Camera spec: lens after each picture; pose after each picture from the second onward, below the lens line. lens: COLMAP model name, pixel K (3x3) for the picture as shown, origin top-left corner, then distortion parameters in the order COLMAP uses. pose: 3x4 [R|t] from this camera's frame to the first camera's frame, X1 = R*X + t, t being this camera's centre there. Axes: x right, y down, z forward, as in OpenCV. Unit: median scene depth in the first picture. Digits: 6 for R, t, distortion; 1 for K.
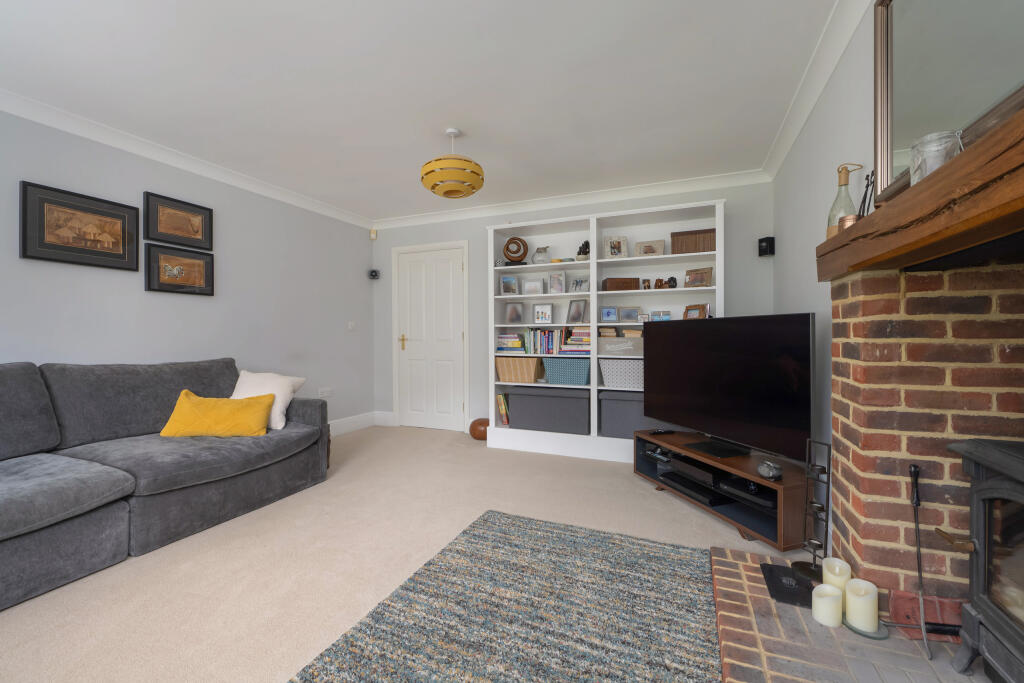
lens RADIAL K [[412.1, 0, 514.2], [0, 412.1, 335.3], [0, 0, 1]] dist [-0.010312, -0.000228]
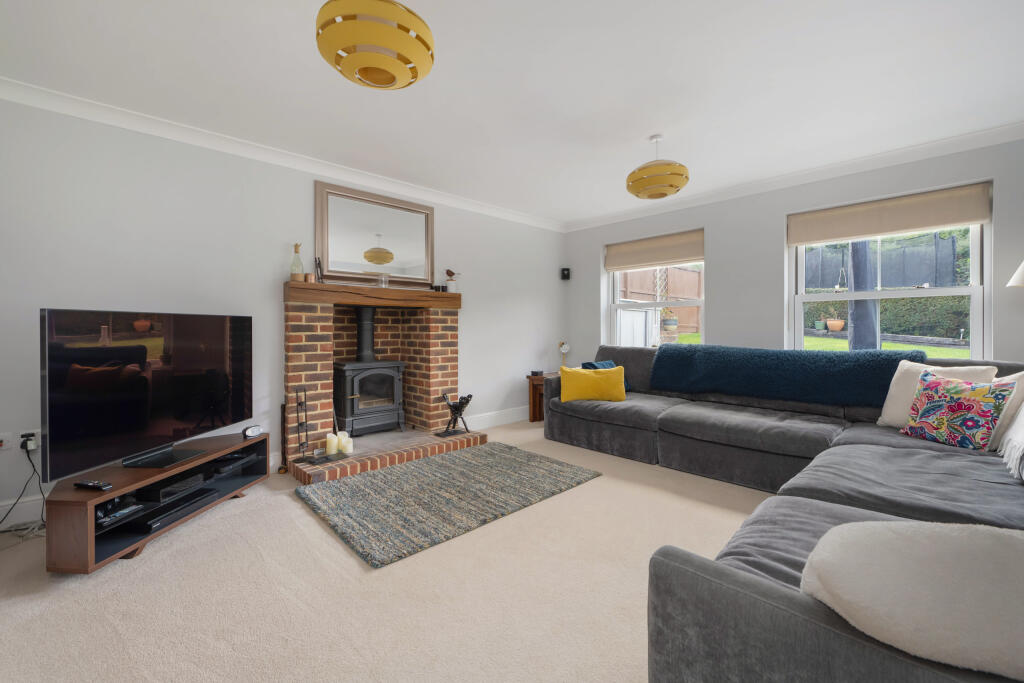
lens RADIAL K [[412.1, 0, 514.2], [0, 412.1, 333.7], [0, 0, 1]] dist [-0.010312, -0.000228]
pose [[-0.922124, -0.001731, 0.386891, -0.794551], [0.004503, 0.999874, 0.015206, -0.011309], [-0.386868, 0.015764, -0.922000, 2.161544]]
